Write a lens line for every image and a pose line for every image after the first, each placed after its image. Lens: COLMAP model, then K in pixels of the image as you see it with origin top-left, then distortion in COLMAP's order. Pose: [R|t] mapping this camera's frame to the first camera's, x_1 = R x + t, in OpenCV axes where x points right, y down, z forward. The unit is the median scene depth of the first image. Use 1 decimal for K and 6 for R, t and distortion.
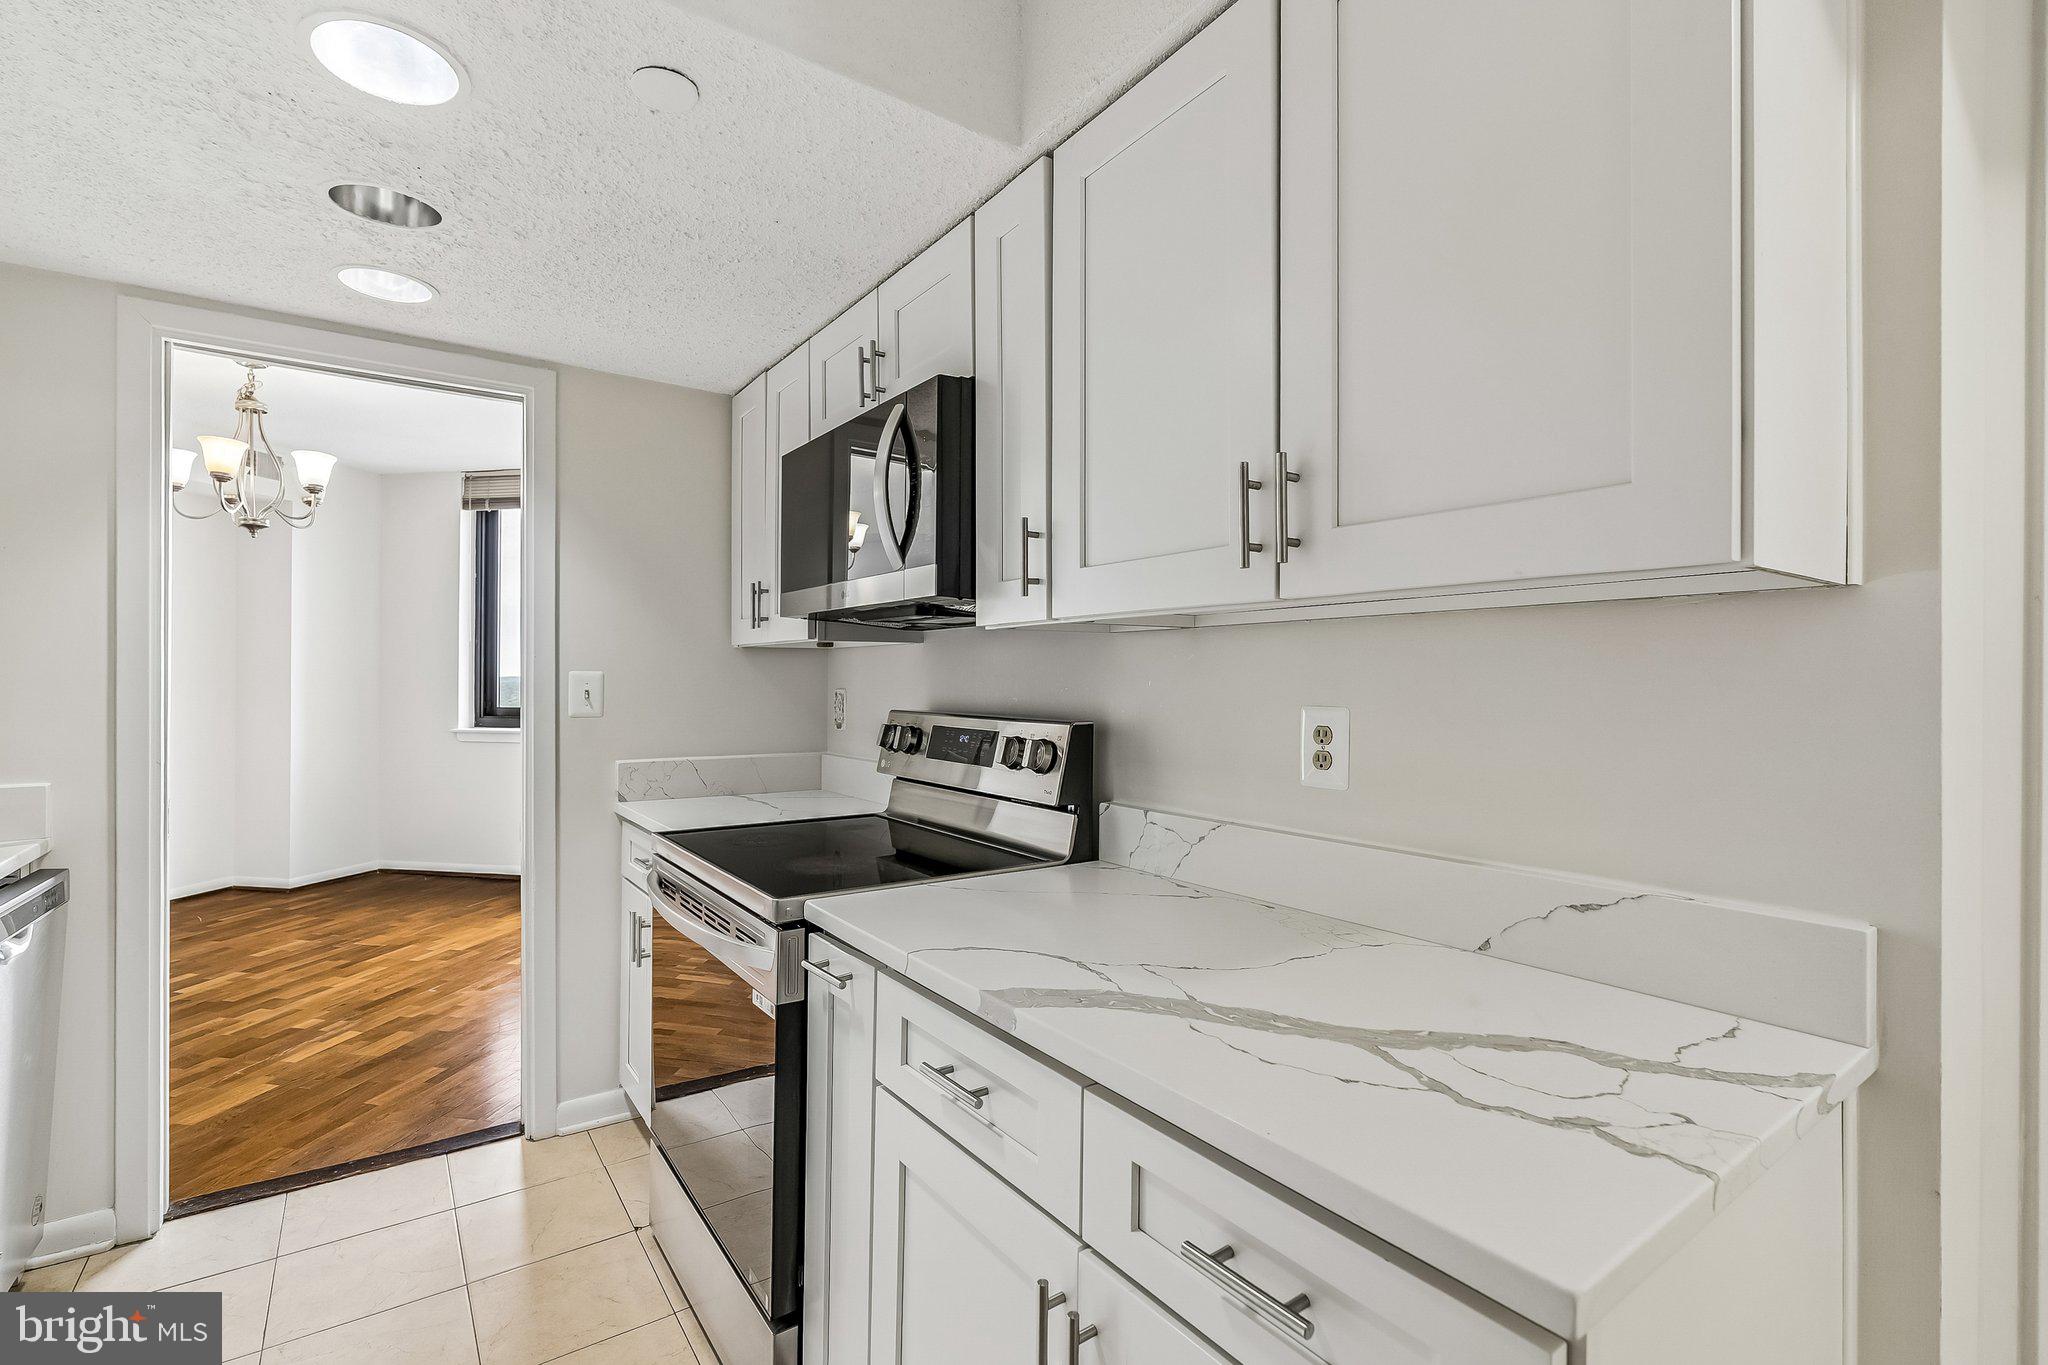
lens RADIAL K [[913.9, 0, 1026.9], [0, 913.9, 683.2], [0, 0, 1]] dist [-0.001923, -0.000098]
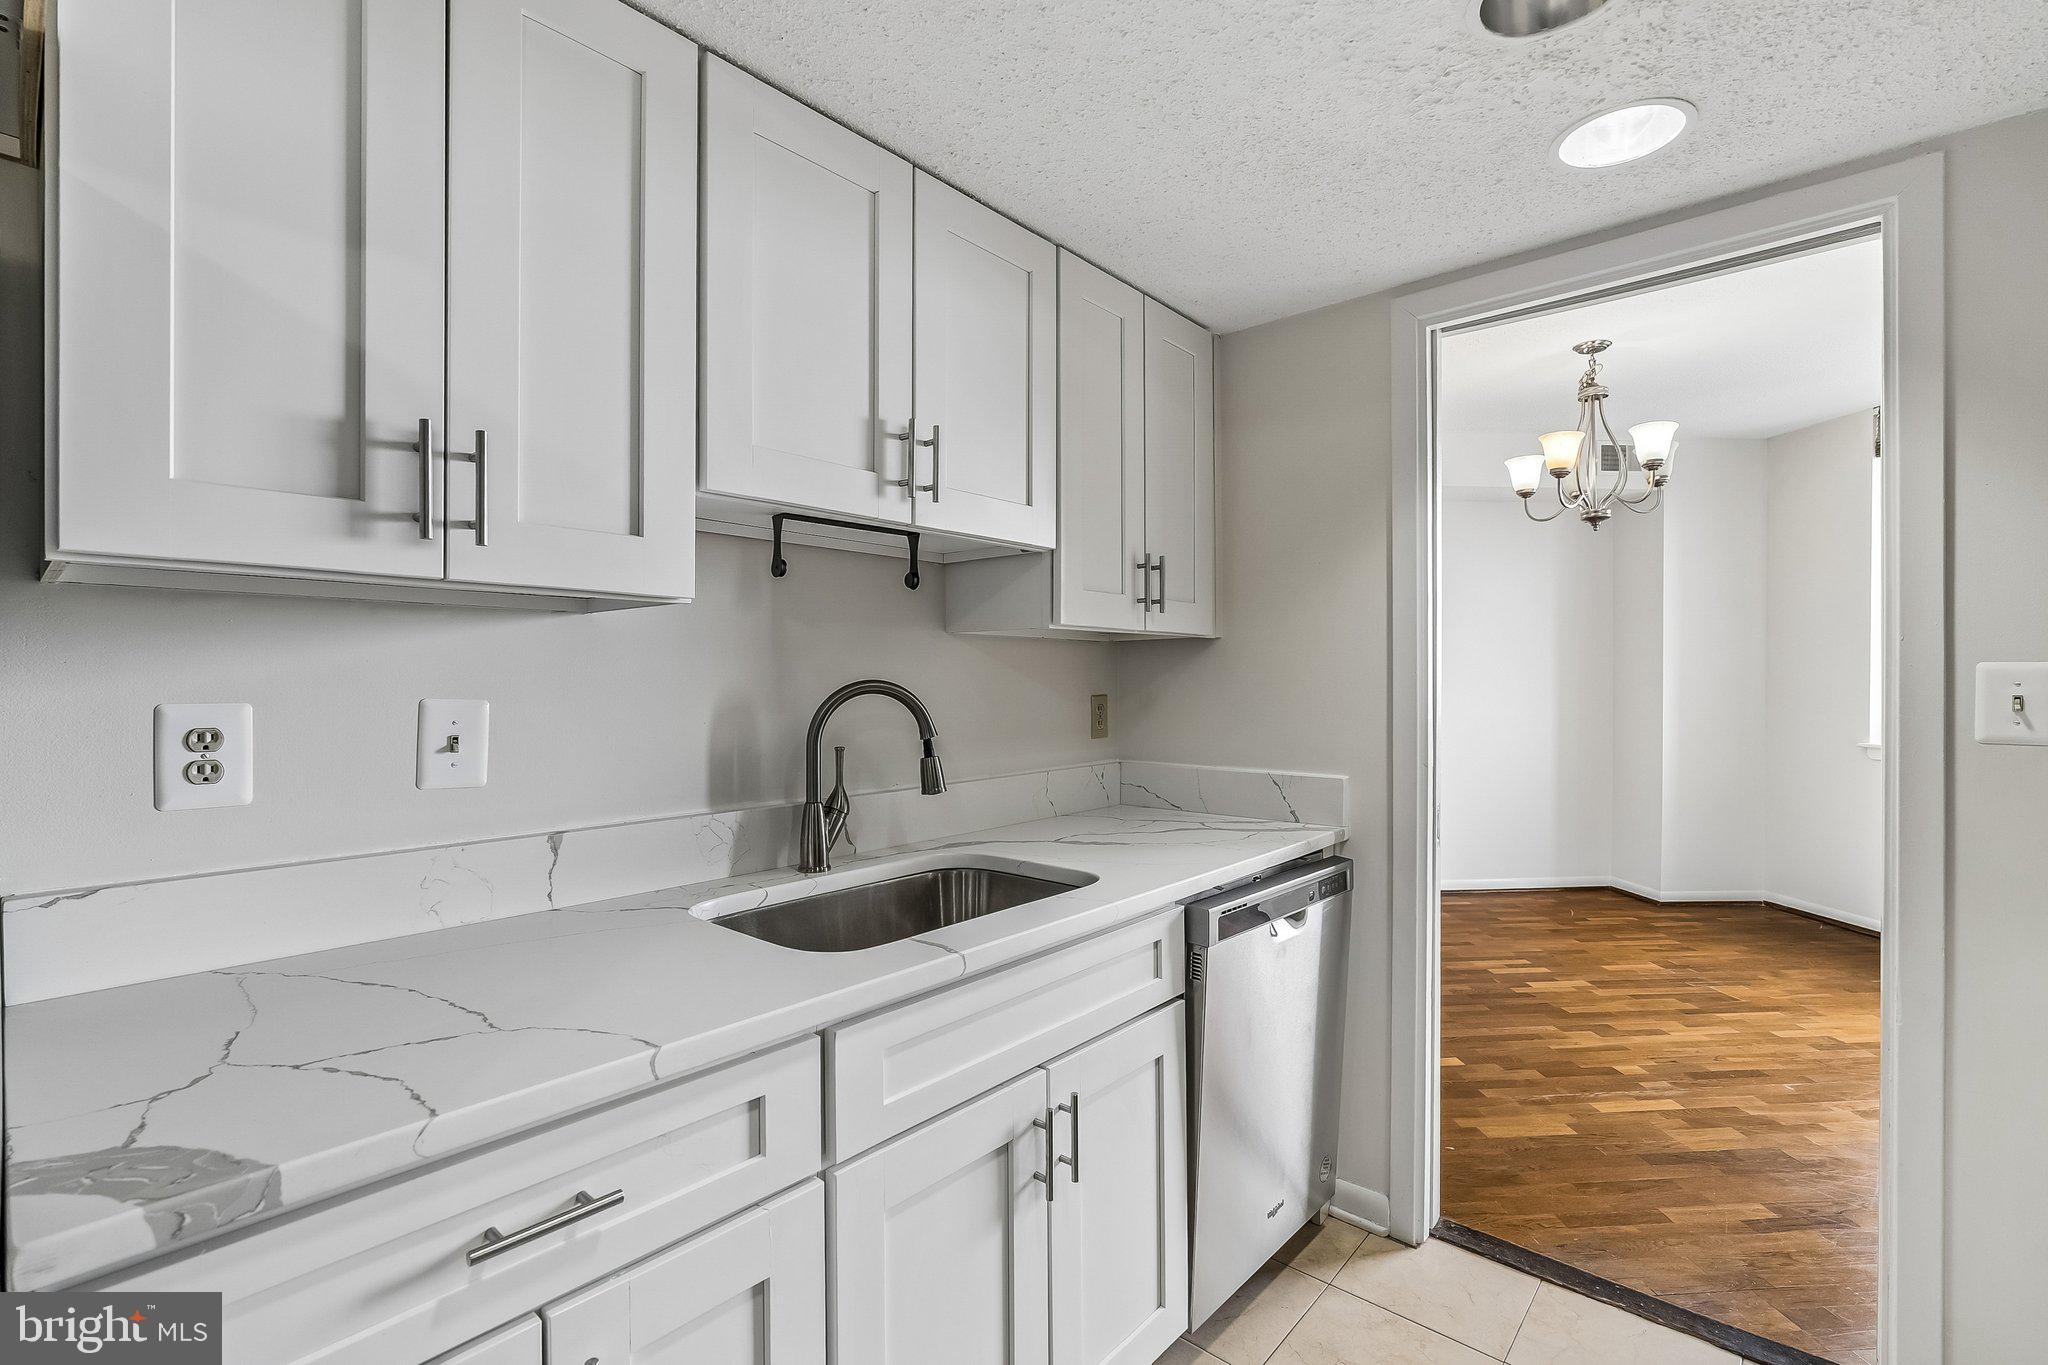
lens RADIAL K [[913.9, 0, 1025.2], [0, 913.9, 687.2], [0, 0, 1]] dist [-0.001923, -0.000098]
pose [[0.227096, 0.003279, -0.973867, -0.061894], [0.000054, 0.999994, 0.003379, 0.000210], [0.973872, -0.000820, 0.227094, 0.229795]]
